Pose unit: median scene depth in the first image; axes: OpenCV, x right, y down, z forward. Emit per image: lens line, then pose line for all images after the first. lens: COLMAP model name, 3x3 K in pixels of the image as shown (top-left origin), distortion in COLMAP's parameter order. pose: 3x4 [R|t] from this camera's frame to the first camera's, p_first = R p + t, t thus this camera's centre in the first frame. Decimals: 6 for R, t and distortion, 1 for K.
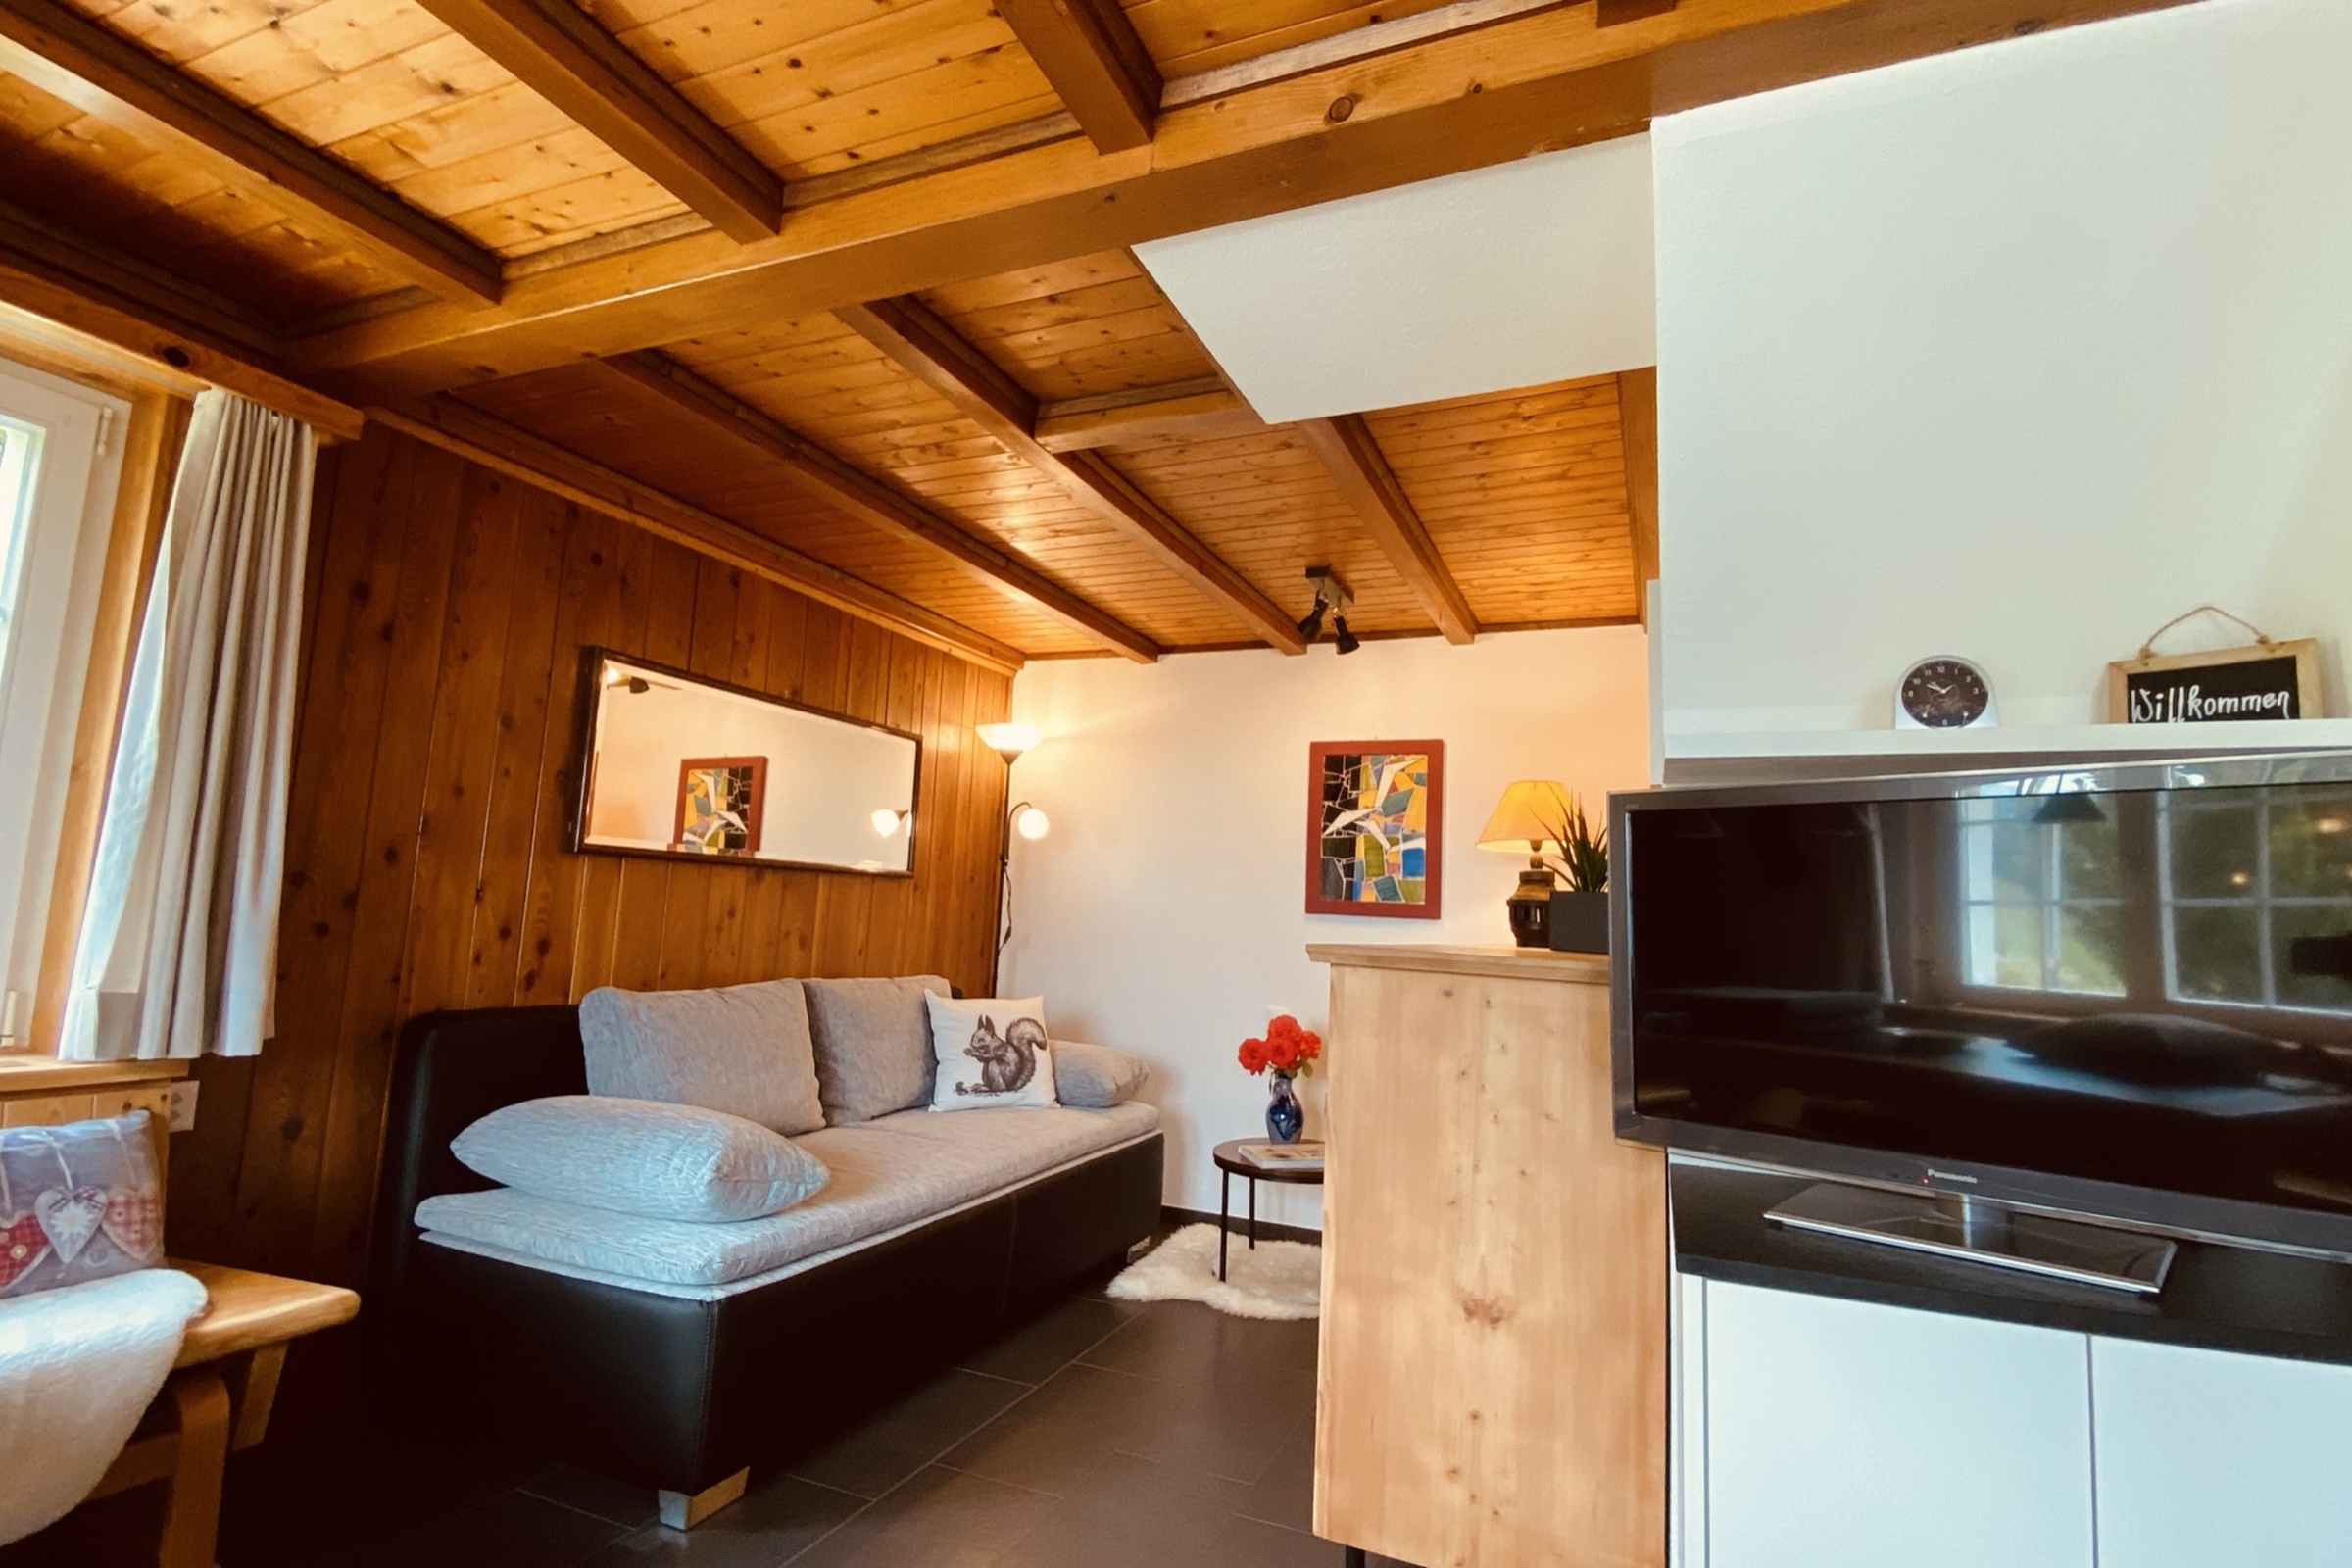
lens RADIAL K [[1124.5, 0, 1175.0], [0, 1124.5, 776.6], [0, 0, 1]] dist [0.034510, -0.028902]
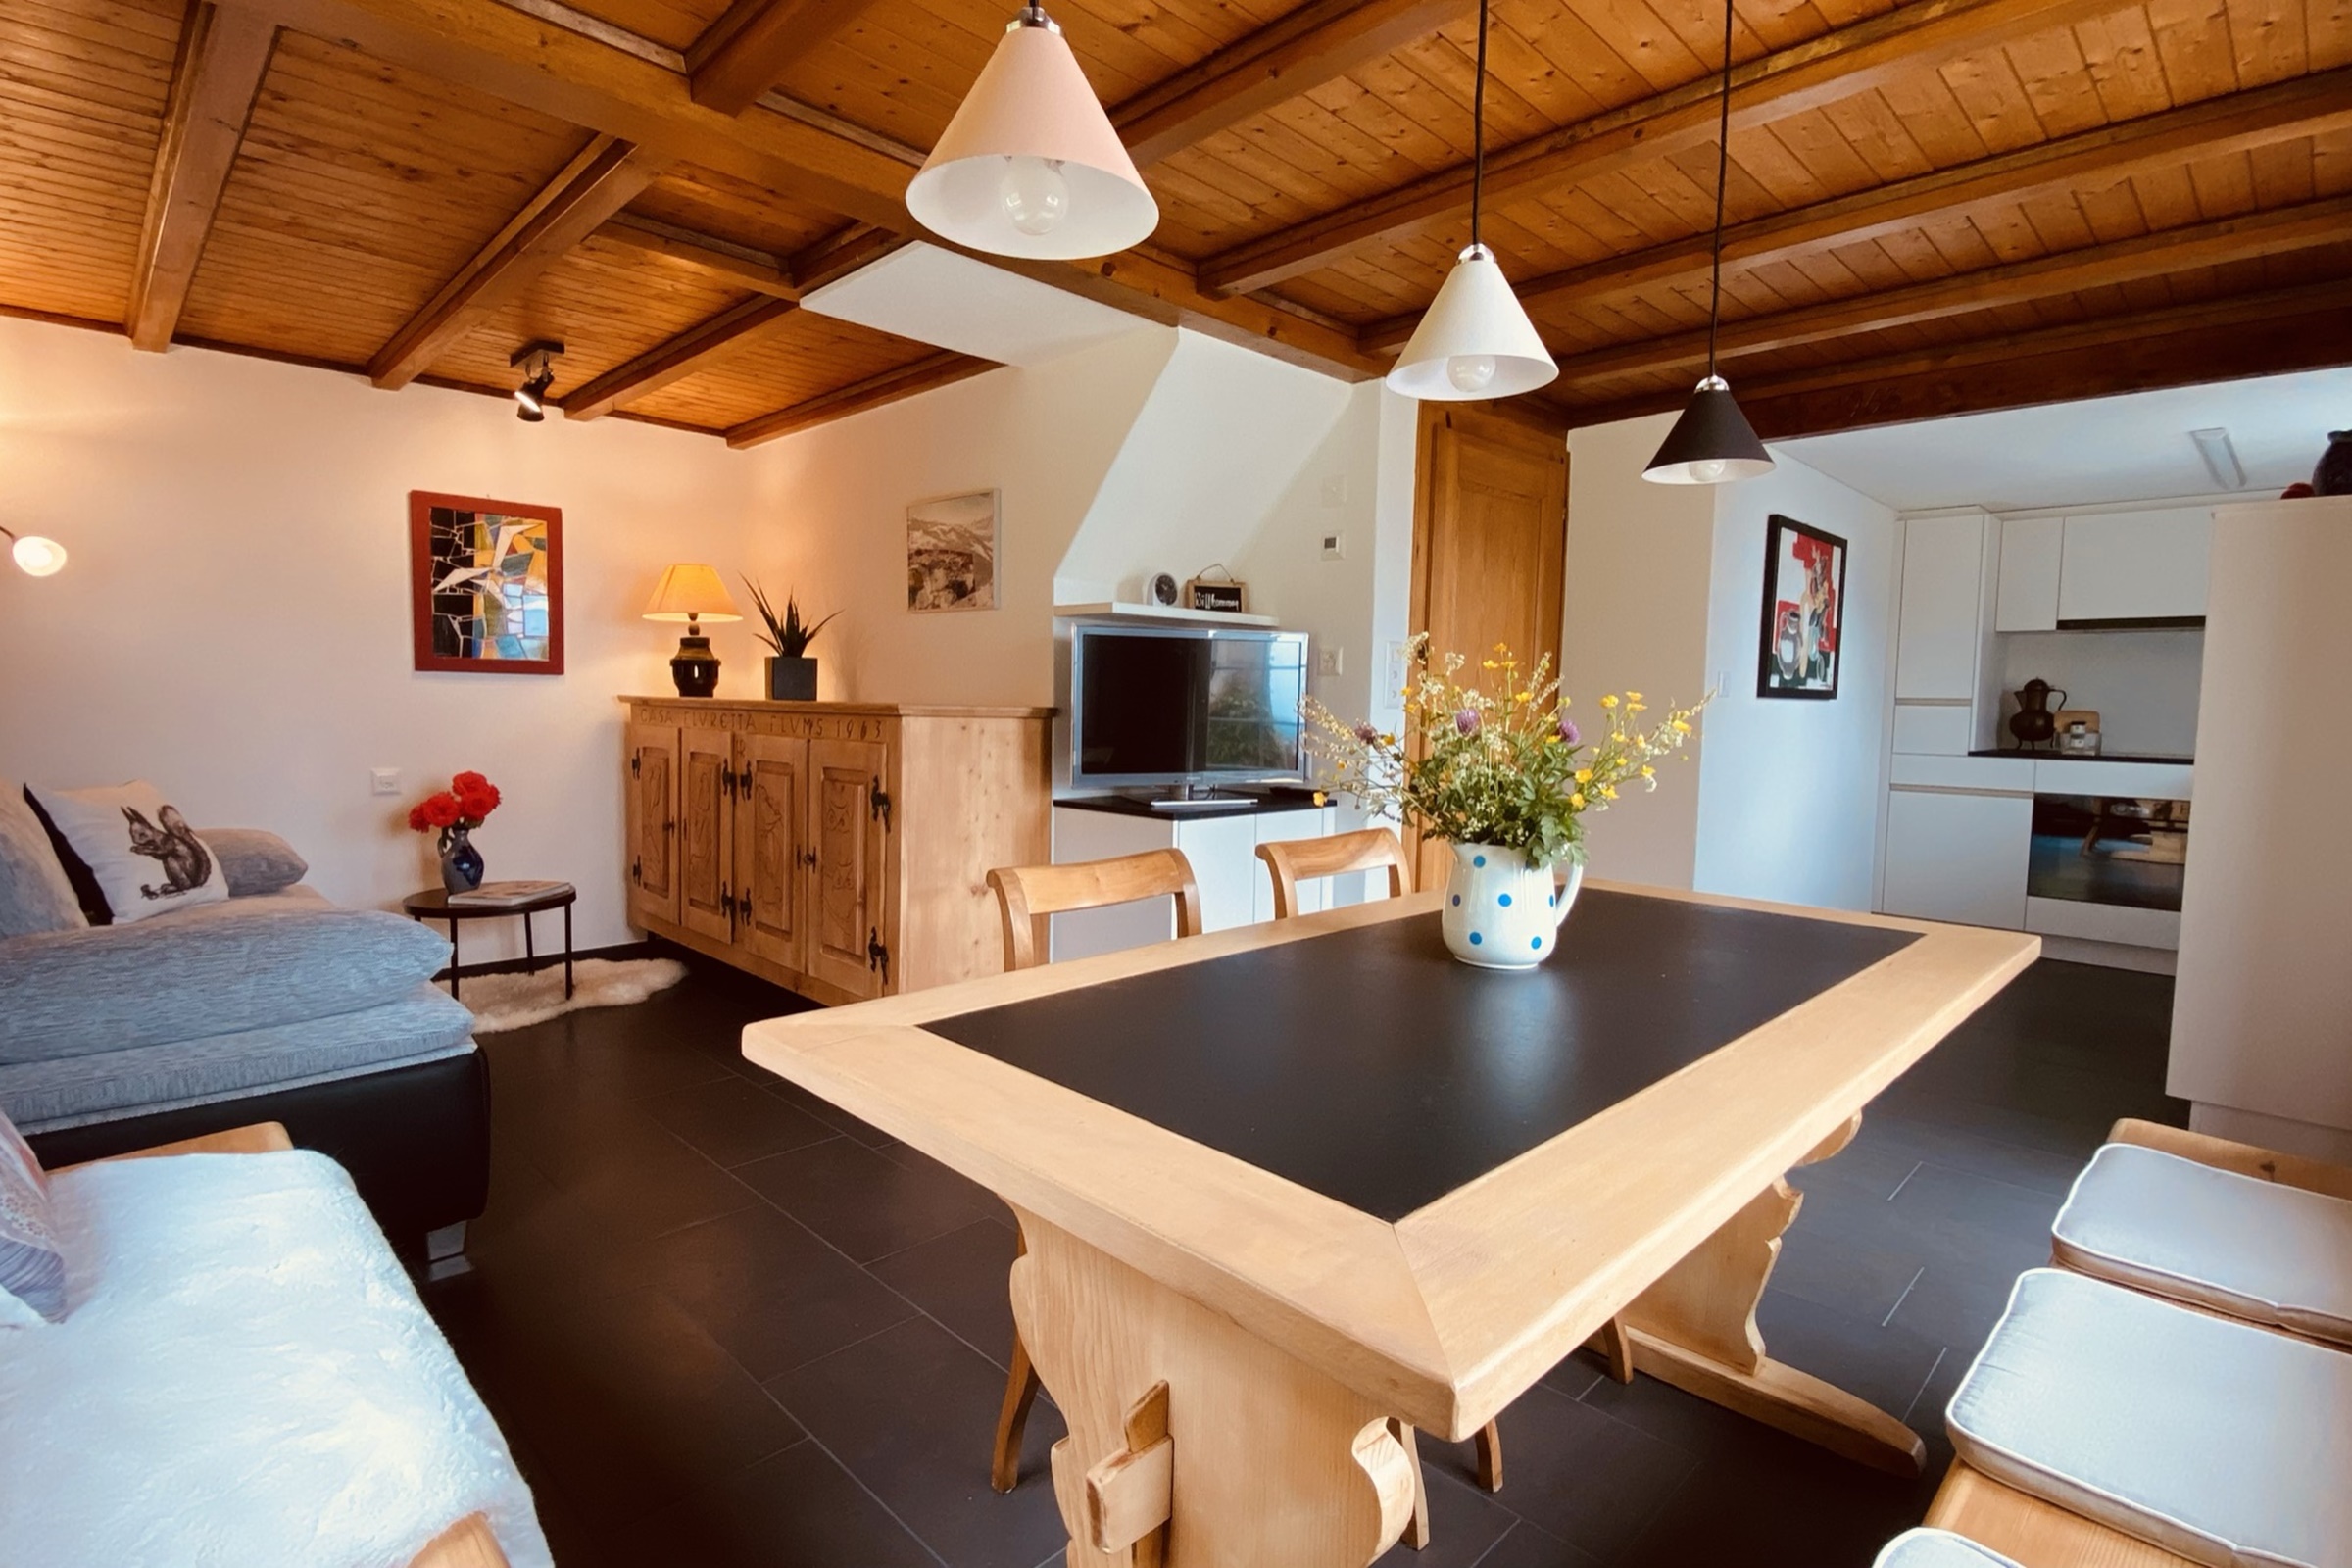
lens RADIAL K [[1124.5, 0, 1181.0], [0, 1124.5, 777.4], [0, 0, 1]] dist [0.034510, -0.028902]
pose [[0.375482, -0.101360, 0.921271, -0.788082], [-0.119118, 0.980481, 0.156423, -0.029428], [-0.919143, -0.168474, 0.356079, 0.030455]]
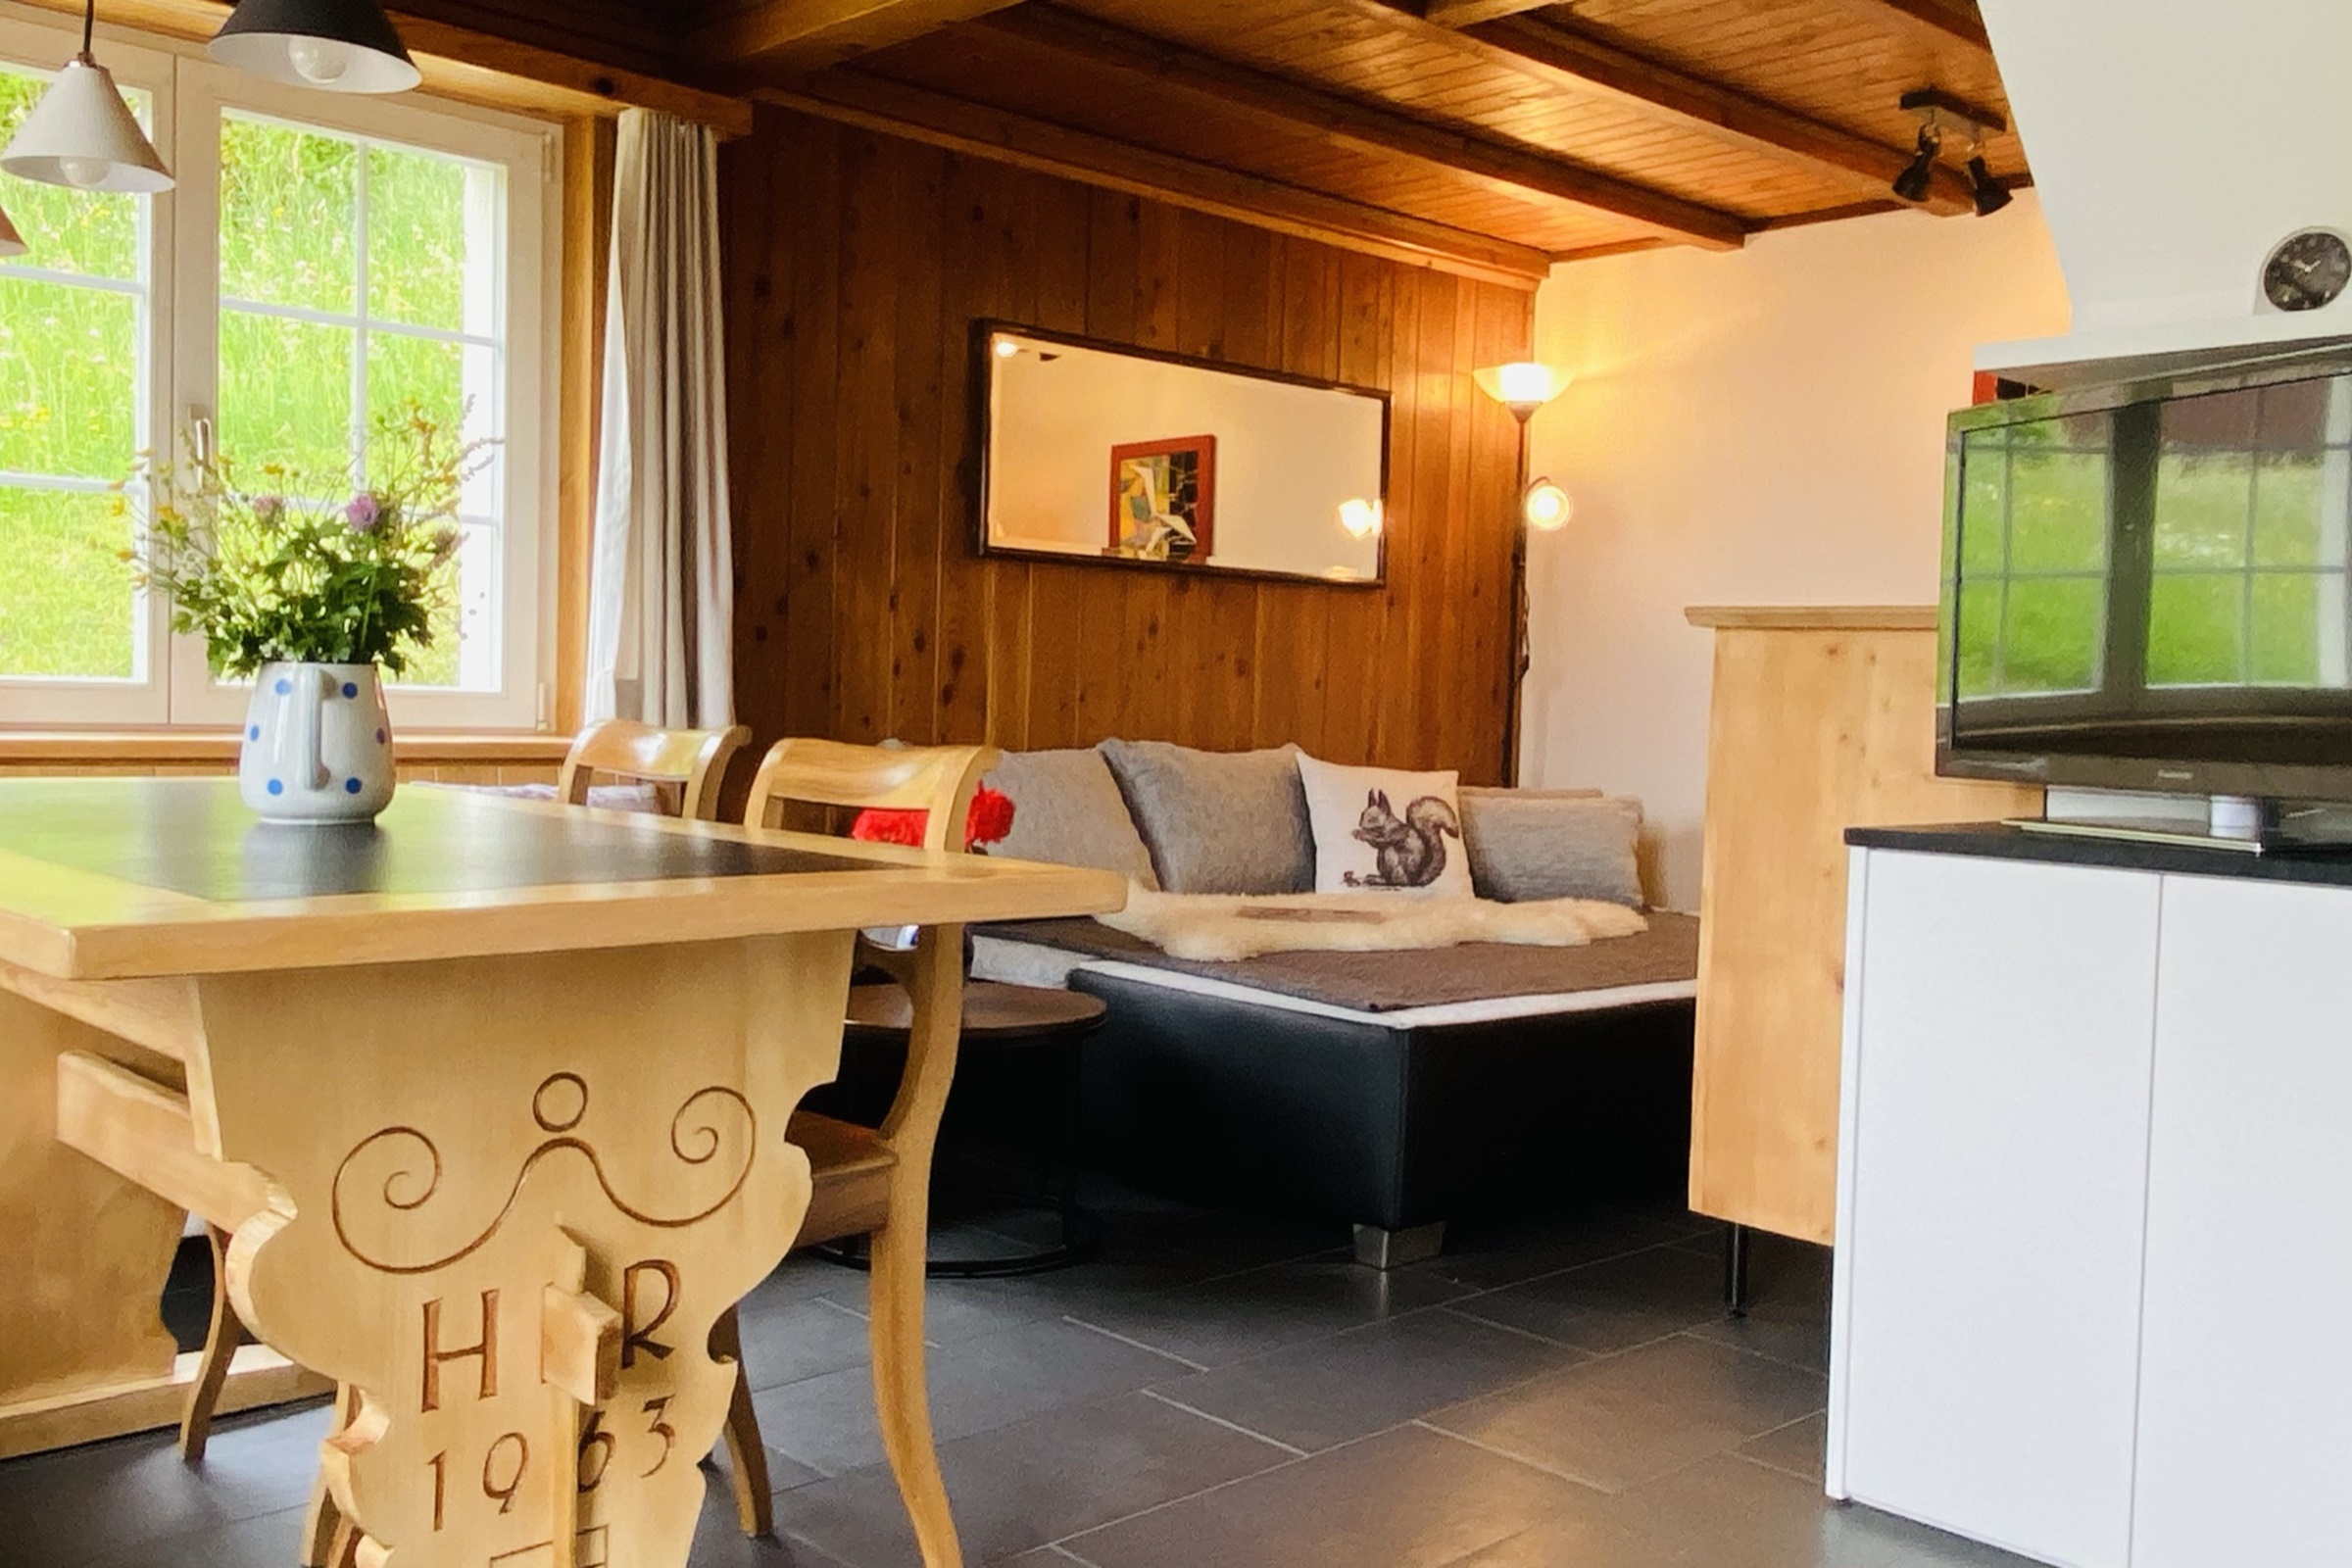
lens RADIAL K [[2104.8, 0, 1171.4], [0, 2104.8, 779.6], [0, 0, 1]] dist [0.062280, -0.050442]
pose [[0.915865, 0.001594, -0.401483, 0.273510], [0.059944, 0.988240, 0.140669, 0.015723], [0.396986, -0.152900, 0.904999, -0.466245]]
